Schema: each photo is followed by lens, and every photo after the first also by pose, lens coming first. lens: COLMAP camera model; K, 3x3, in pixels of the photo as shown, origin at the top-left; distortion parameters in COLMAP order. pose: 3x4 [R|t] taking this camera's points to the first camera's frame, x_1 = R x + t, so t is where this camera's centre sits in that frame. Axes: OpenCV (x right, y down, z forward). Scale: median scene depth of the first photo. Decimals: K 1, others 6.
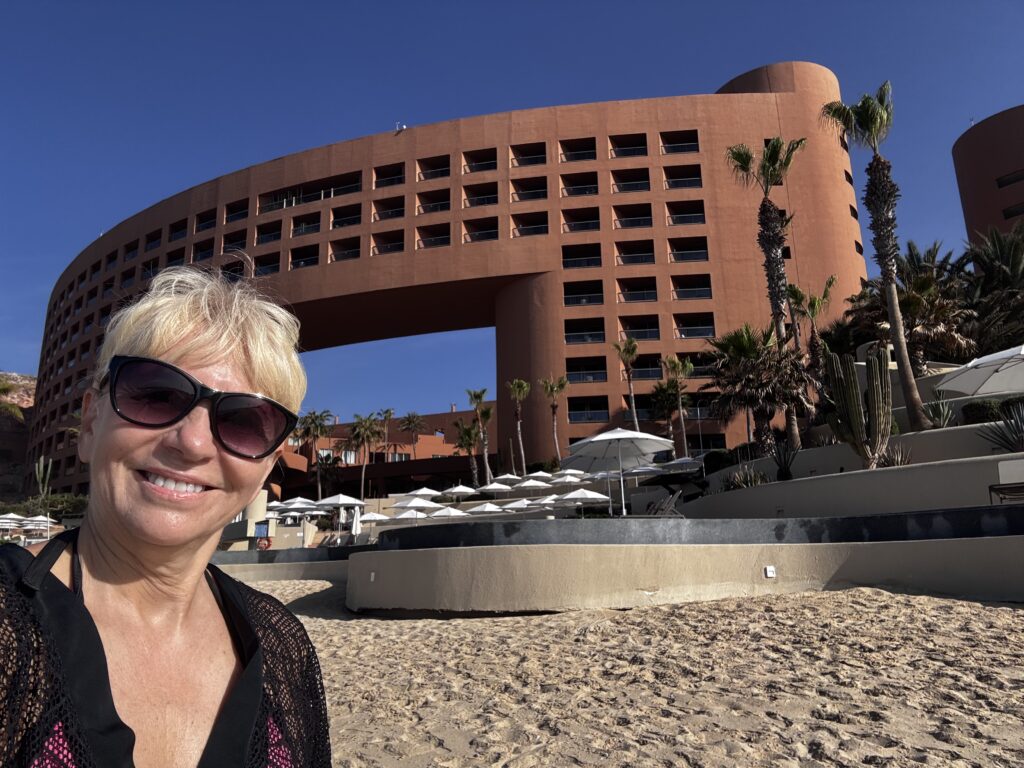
lens RADIAL K [[678.3, 0, 511.8], [0, 678.3, 379.8], [0, 0, 1]] dist [-0.012245, -0.007665]
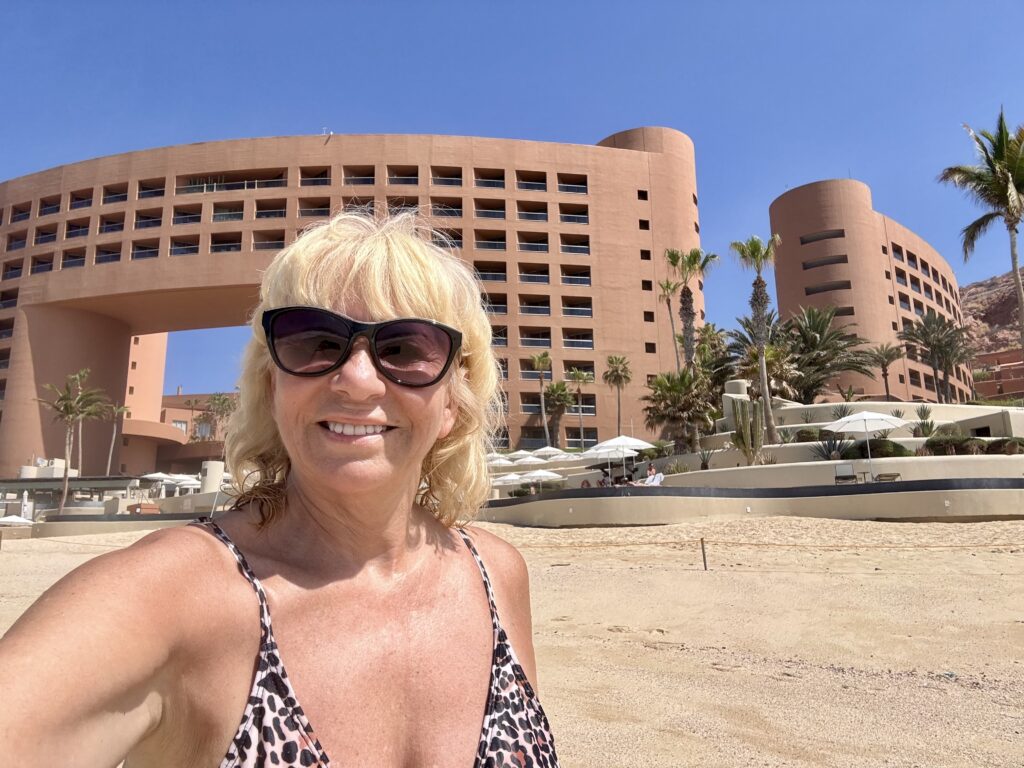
lens RADIAL K [[678.3, 0, 510.8], [0, 678.3, 385.8], [0, 0, 1]] dist [-0.012245, -0.007665]
pose [[0.964549, 0.054198, 0.258279, -0.147898], [-0.064690, 0.997383, 0.032292, -0.024671], [-0.255853, -0.047855, 0.965531, -0.149251]]
